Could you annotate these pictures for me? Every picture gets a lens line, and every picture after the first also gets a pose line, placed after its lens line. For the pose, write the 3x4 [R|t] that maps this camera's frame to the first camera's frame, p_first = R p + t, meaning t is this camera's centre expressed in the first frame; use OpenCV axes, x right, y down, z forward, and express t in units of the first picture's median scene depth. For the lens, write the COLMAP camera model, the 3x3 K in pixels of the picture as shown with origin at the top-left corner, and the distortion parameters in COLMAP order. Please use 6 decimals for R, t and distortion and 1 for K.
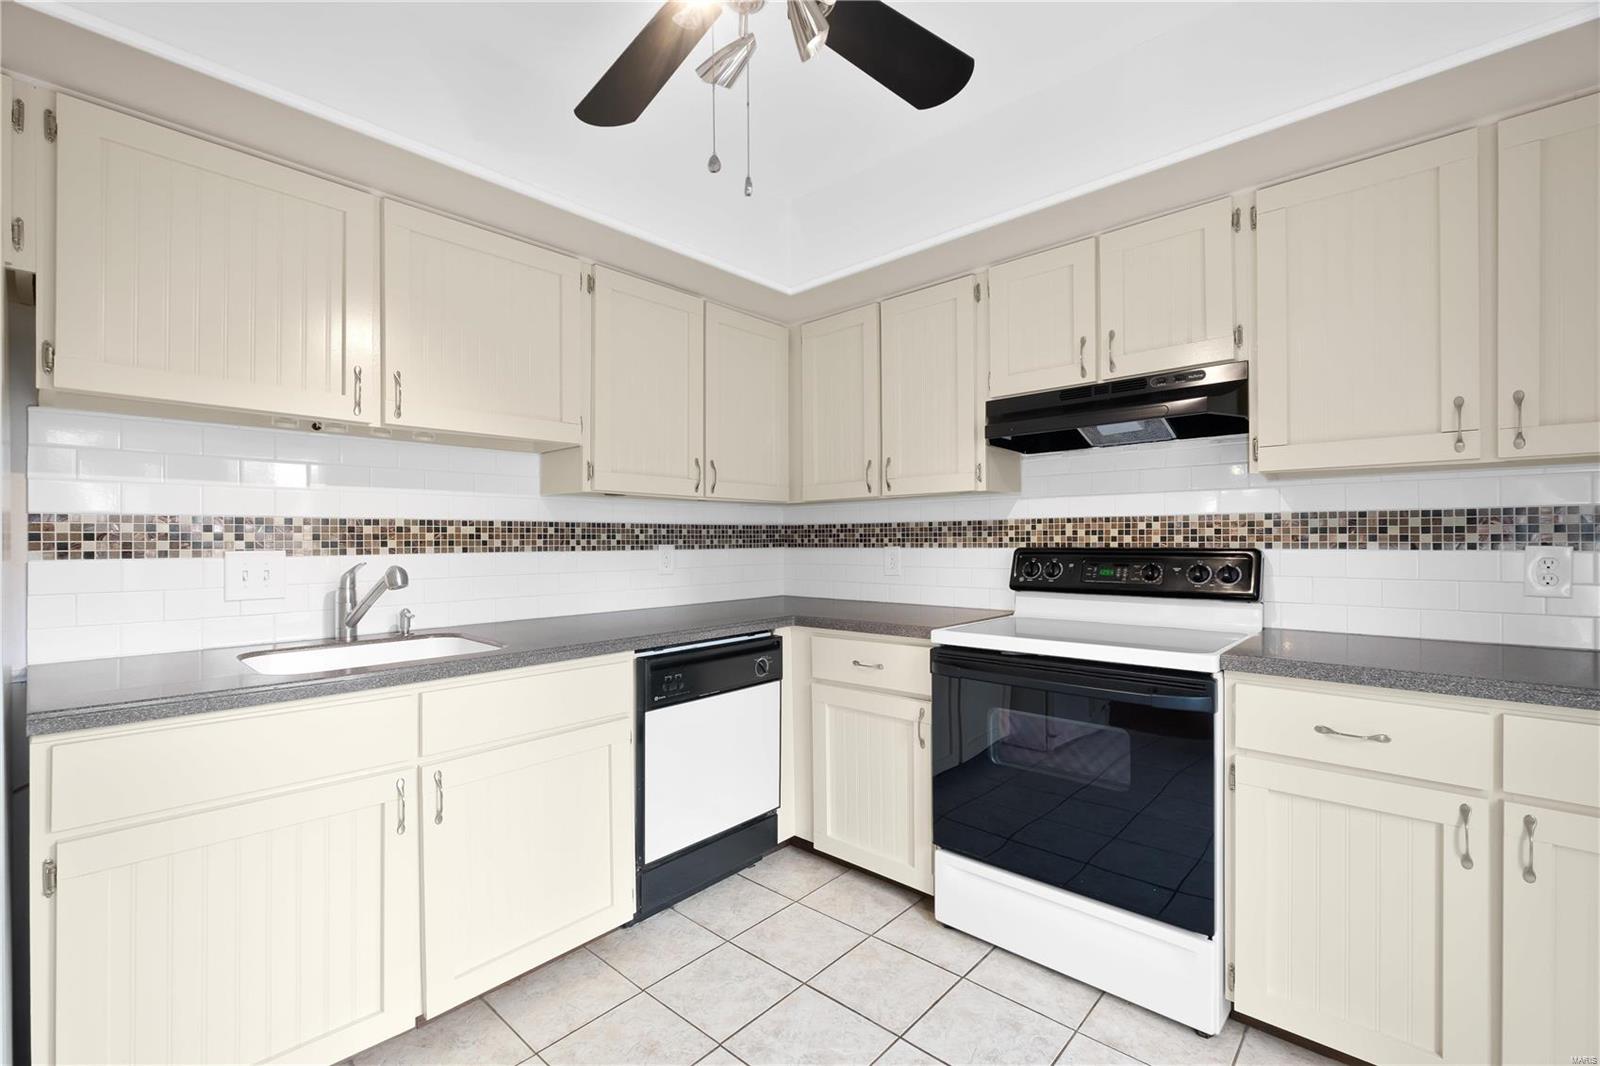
lens RADIAL K [[710.8, 0, 791.4], [0, 710.8, 533.9], [0, 0, 1]] dist [-0.002380, -0.000042]
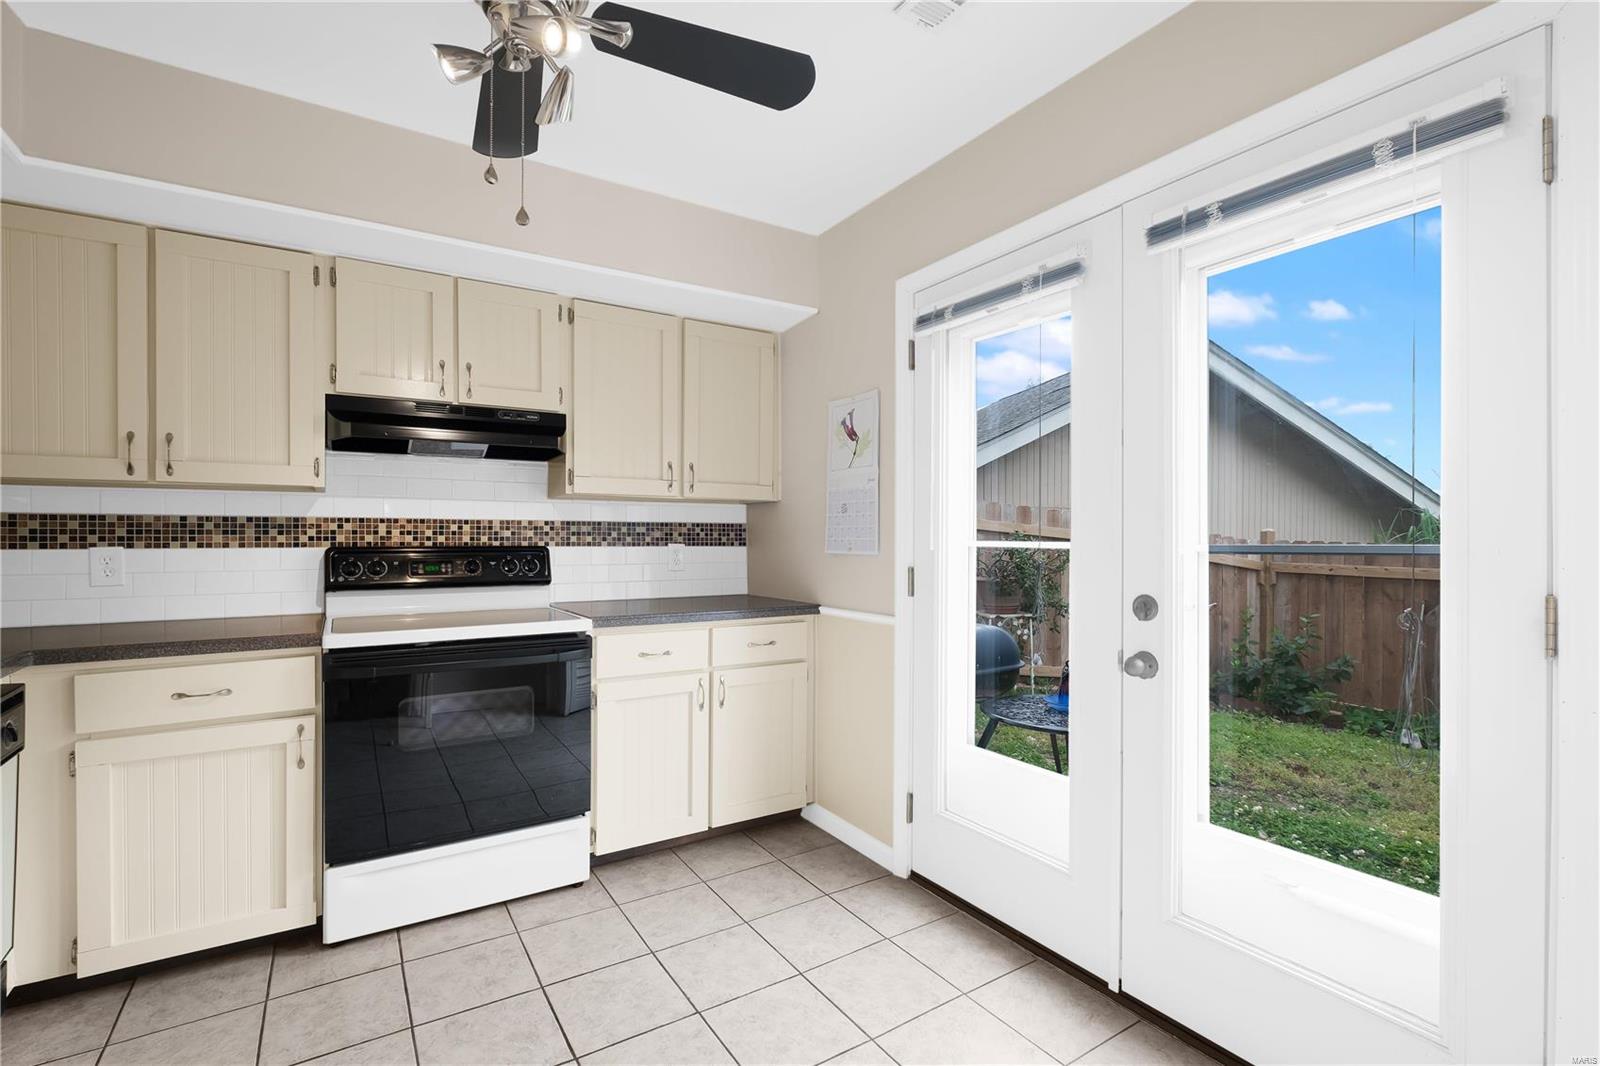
lens RADIAL K [[710.8, 0, 801.3], [0, 710.8, 527.5], [0, 0, 1]] dist [-0.002380, -0.000042]
pose [[0.255900, 0.019701, 0.966503, -0.493043], [-0.011853, 0.999781, -0.017242, 0.001967], [-0.966631, -0.007043, 0.256077, 0.142900]]
